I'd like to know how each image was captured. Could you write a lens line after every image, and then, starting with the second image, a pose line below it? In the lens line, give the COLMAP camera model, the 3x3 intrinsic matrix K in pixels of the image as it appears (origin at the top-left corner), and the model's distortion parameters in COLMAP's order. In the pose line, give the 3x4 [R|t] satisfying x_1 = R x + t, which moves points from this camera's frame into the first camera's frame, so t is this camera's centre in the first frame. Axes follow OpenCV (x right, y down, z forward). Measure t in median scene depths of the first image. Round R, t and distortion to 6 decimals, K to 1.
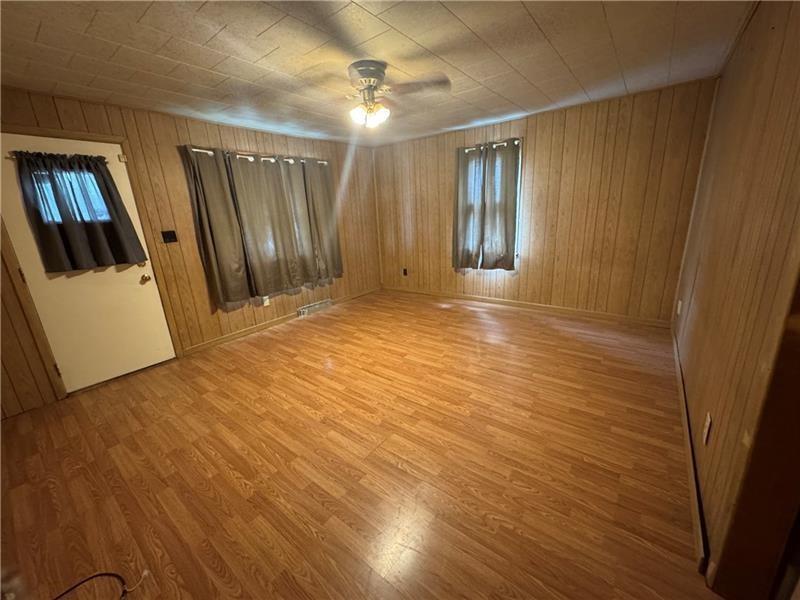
lens RADIAL K [[315.6, 0, 400.0], [0, 315.6, 300.0], [0, 0, 1]] dist [-0.002684, 0.000029]
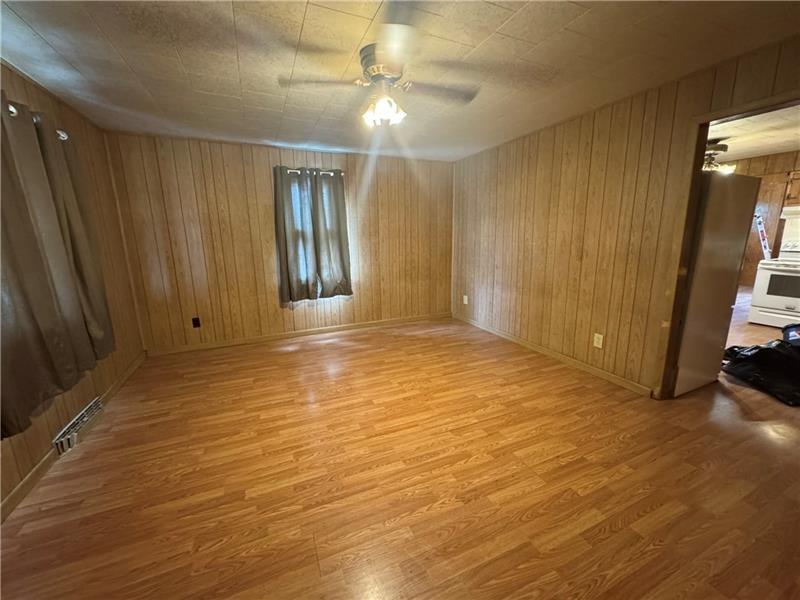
lens RADIAL K [[315.6, 0, 400.0], [0, 315.6, 300.0], [0, 0, 1]] dist [-0.002684, 0.000029]
pose [[0.486956, -0.134946, 0.862939, -0.514278], [0.231803, 0.972530, 0.021277, -0.069013], [-0.842105, 0.189671, 0.504860, 0.388263]]
